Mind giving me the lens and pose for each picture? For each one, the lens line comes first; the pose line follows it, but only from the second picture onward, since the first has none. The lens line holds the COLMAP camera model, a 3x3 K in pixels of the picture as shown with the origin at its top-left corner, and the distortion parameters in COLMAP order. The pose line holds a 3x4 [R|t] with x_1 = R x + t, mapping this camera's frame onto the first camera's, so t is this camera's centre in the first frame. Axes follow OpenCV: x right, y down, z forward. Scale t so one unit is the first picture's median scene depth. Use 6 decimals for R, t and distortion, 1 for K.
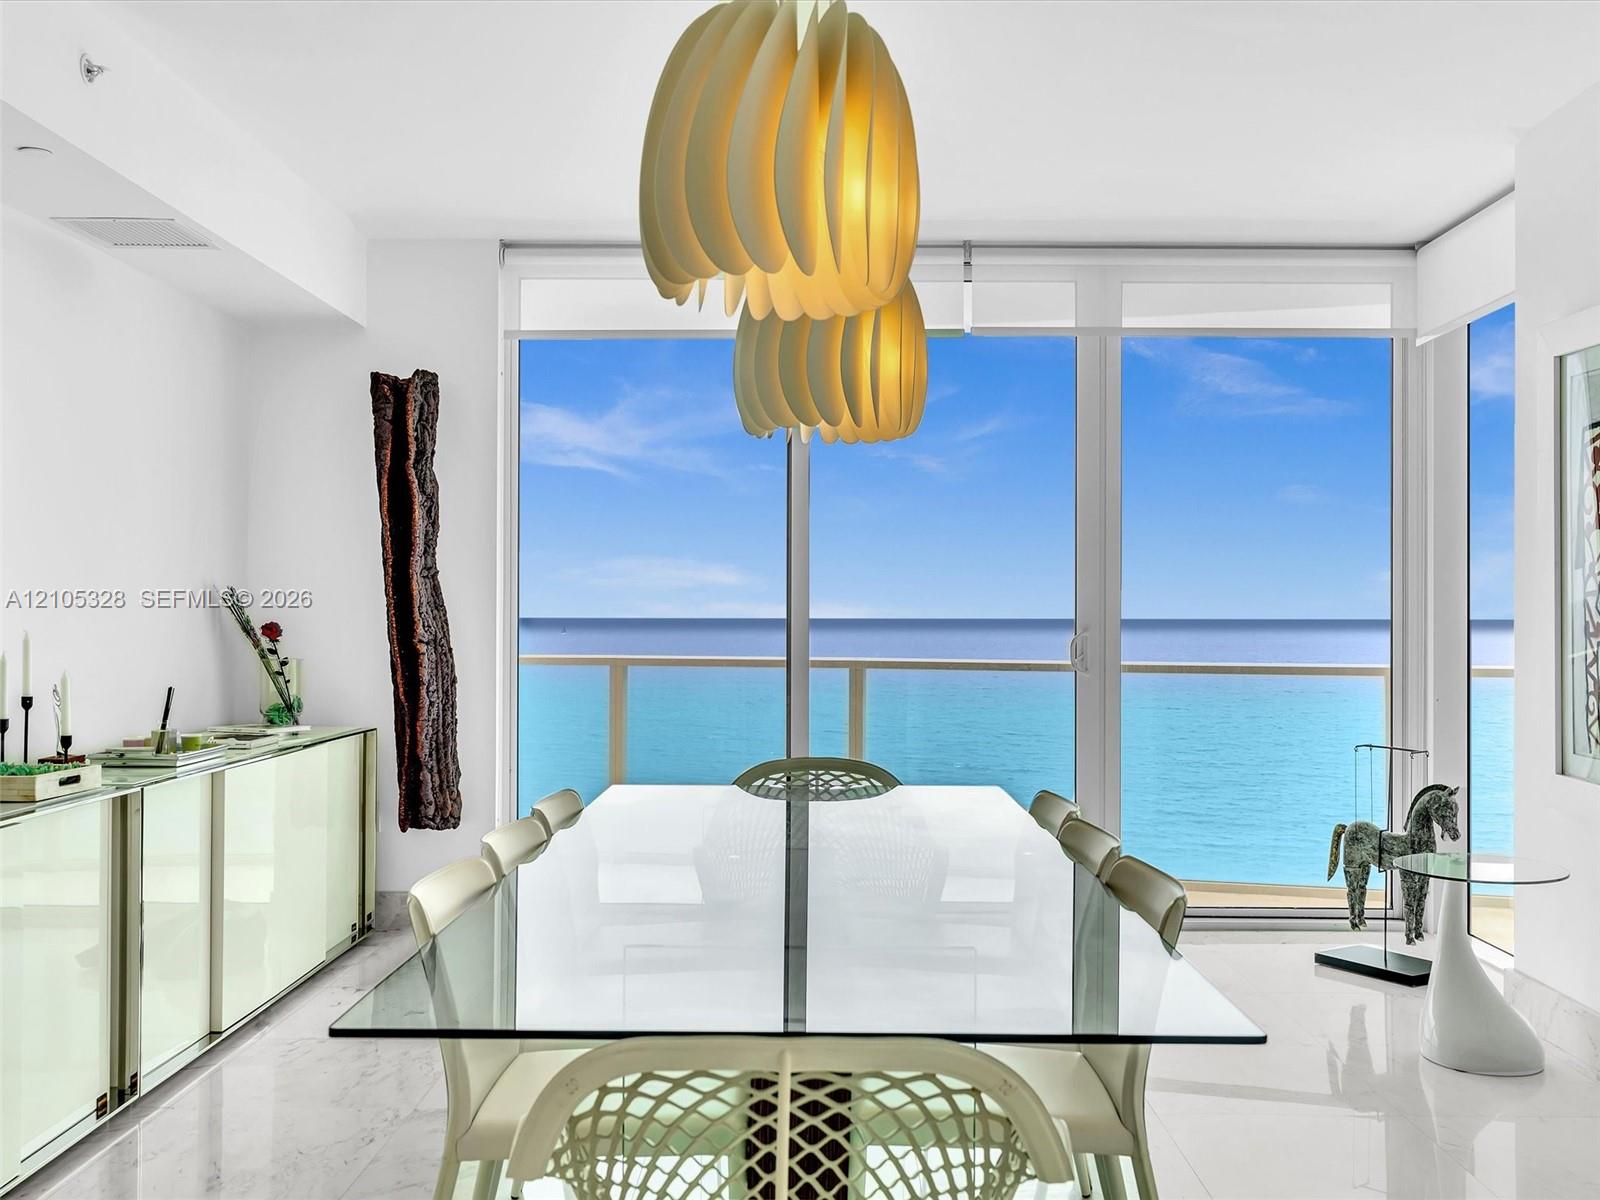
lens RADIAL K [[1549.7, 0, 801.0], [0, 1549.7, 601.9], [0, 0, 1]] dist [0.004240, 0.000000]
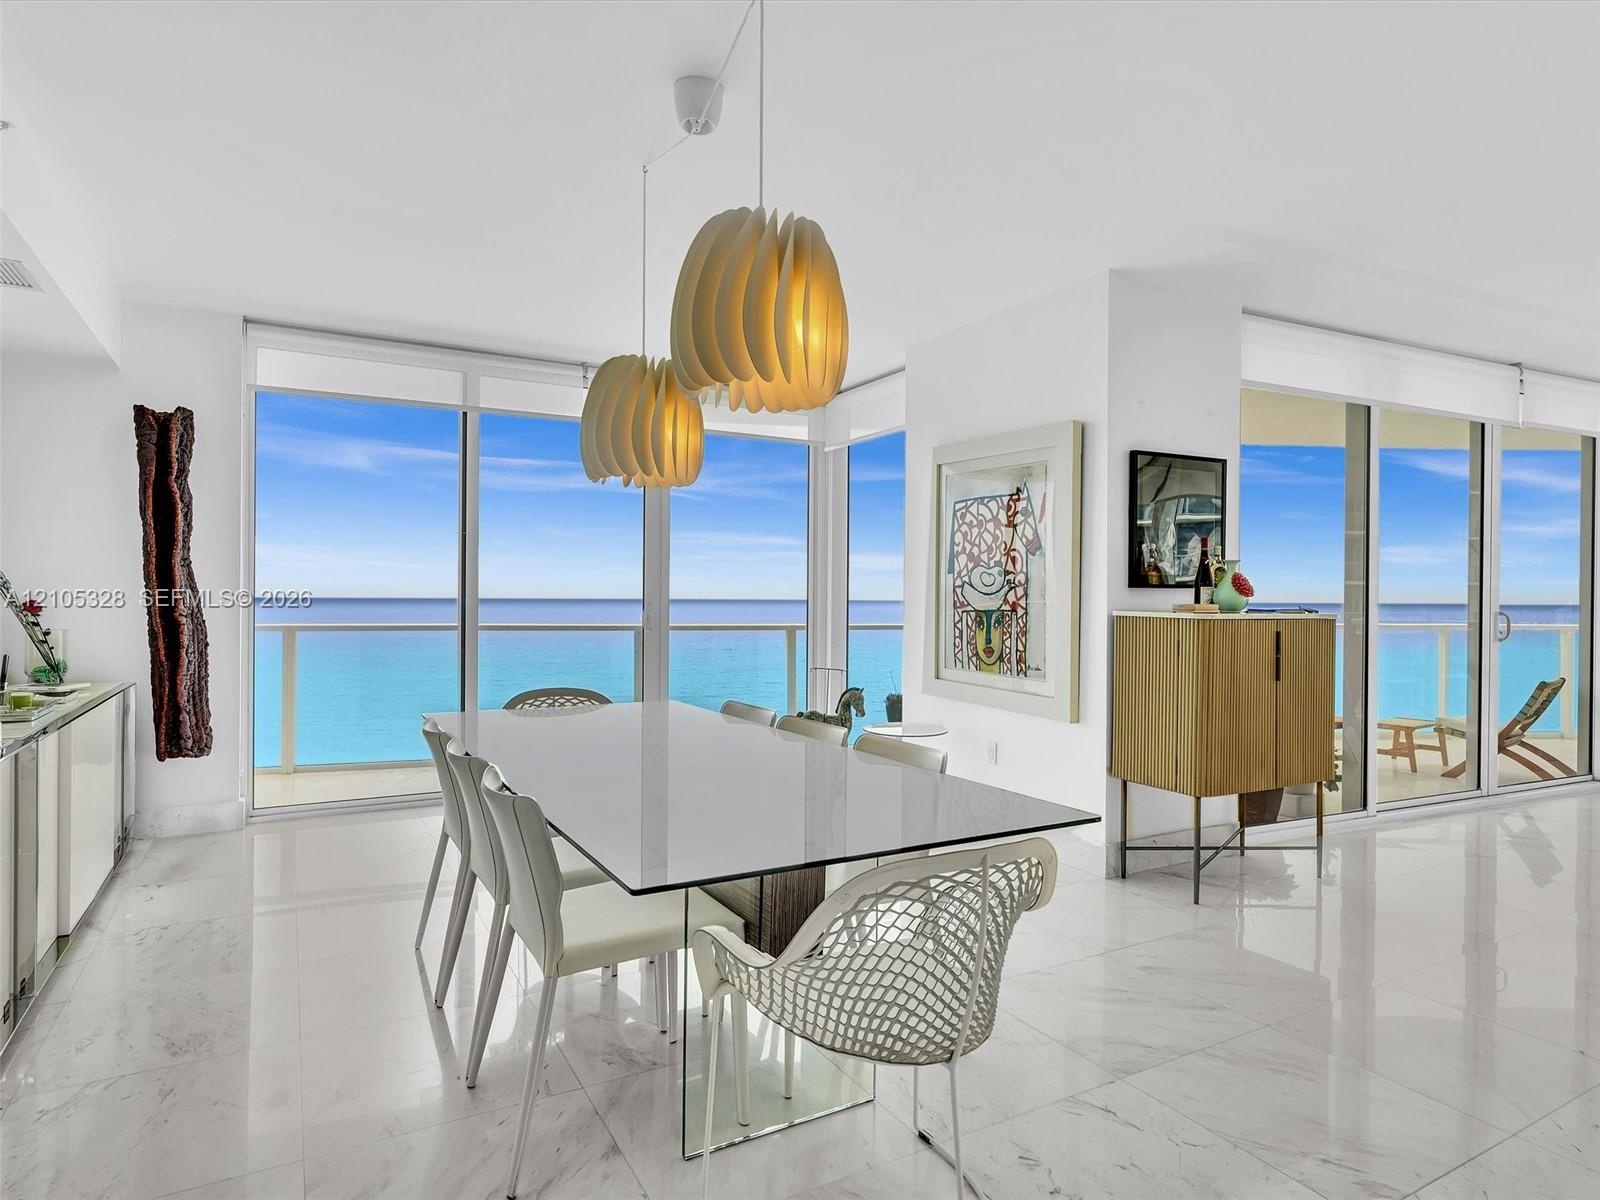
lens RADIAL K [[920.2, 0, 806.9], [0, 920.2, 599.7], [0, 0, 1]] dist [-0.004462, 0.001820]
pose [[0.863024, 0.001146, 0.505162, -0.237310], [-0.007741, 0.999910, 0.010957, 0.000067], [-0.505104, -0.013366, 0.862955, 0.083817]]
